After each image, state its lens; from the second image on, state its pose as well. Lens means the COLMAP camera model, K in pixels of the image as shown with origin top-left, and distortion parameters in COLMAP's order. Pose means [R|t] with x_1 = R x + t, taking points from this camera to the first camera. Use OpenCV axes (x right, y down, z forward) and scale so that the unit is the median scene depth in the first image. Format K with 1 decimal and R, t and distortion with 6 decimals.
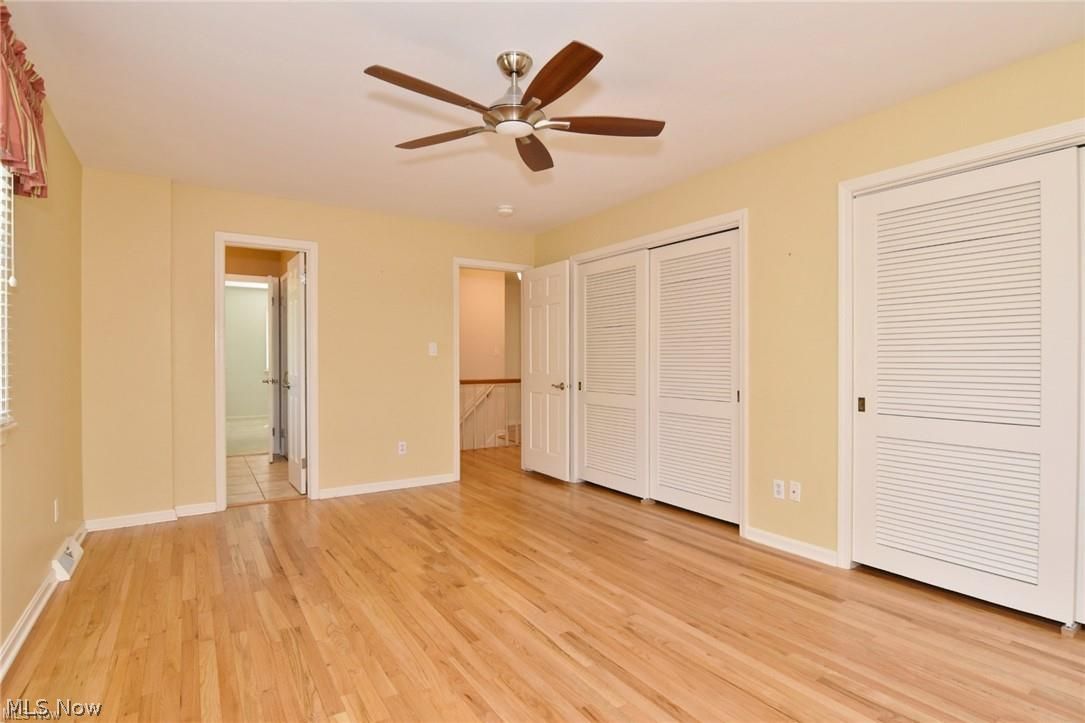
lens RADIAL K [[546.6, 0, 544.8], [0, 546.6, 364.0], [0, 0, 1]] dist [-0.018623, -0.001614]
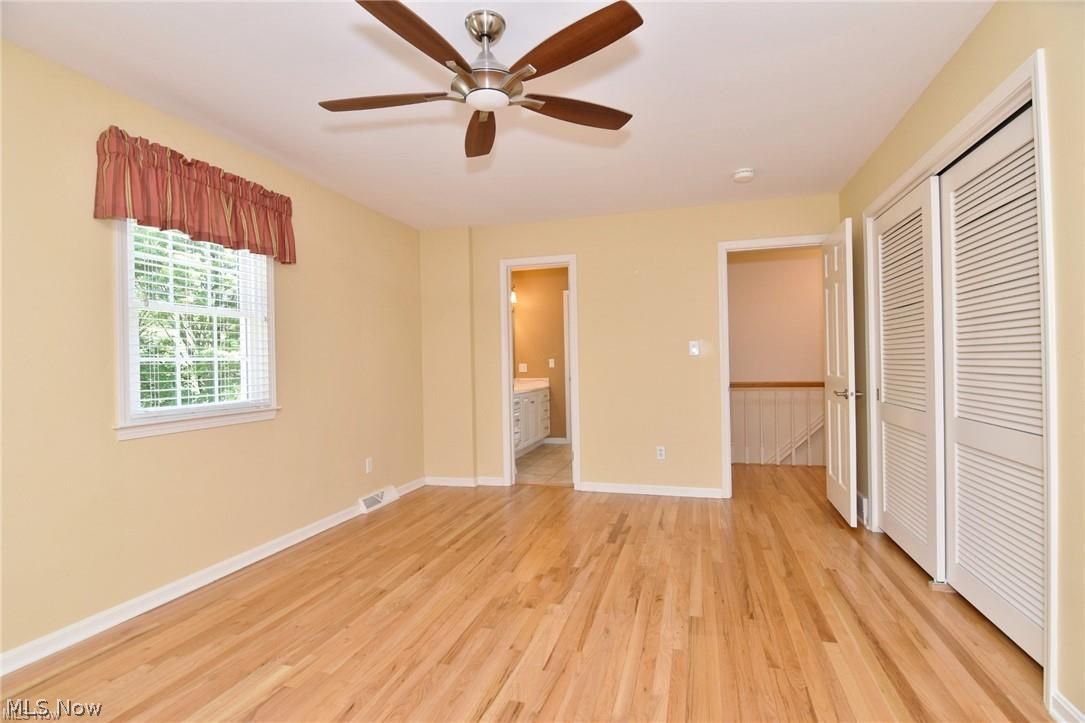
lens RADIAL K [[527.9, 0, 543.8], [0, 527.9, 362.3], [0, 0, 1]] dist [-0.011572, -0.001596]
pose [[0.646045, -0.009704, -0.763238, 0.484231], [0.009899, 0.999942, -0.004335, -0.002987], [0.763235, -0.004755, 0.646103, 0.389951]]
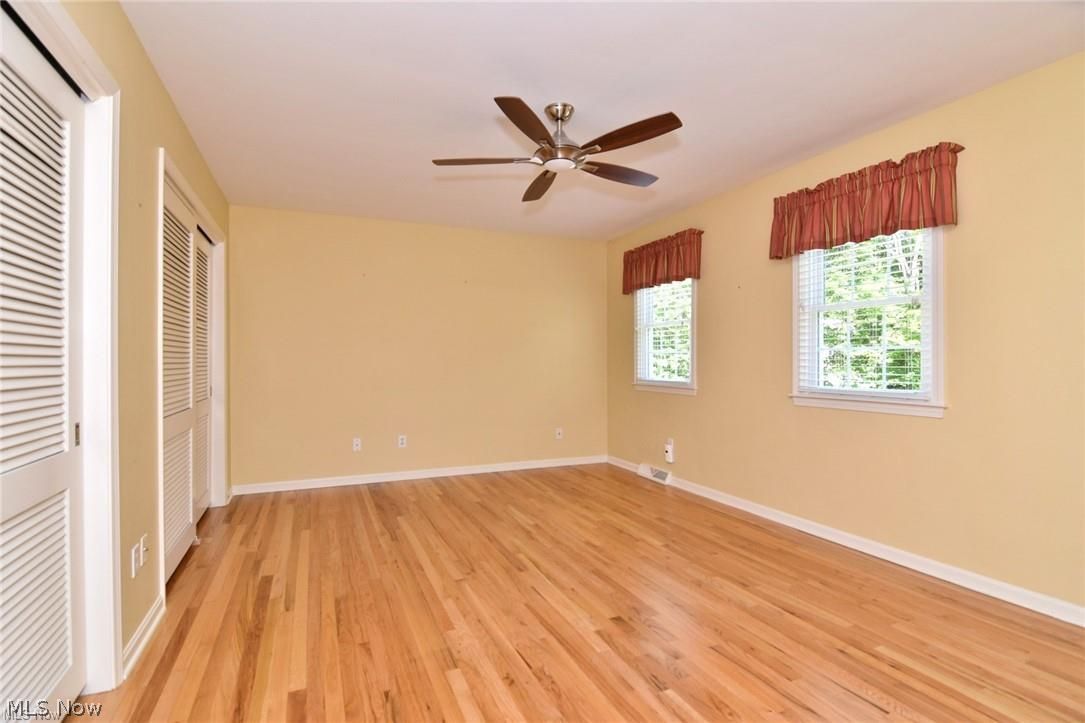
lens RADIAL K [[527.9, 0, 544.4], [0, 527.9, 357.7], [0, 0, 1]] dist [-0.011572, -0.001596]
pose [[-0.984979, 0.007815, 0.172495, -0.167663], [0.008755, 0.999951, 0.004690, -0.011052], [-0.172450, 0.006130, -0.984999, 1.625041]]
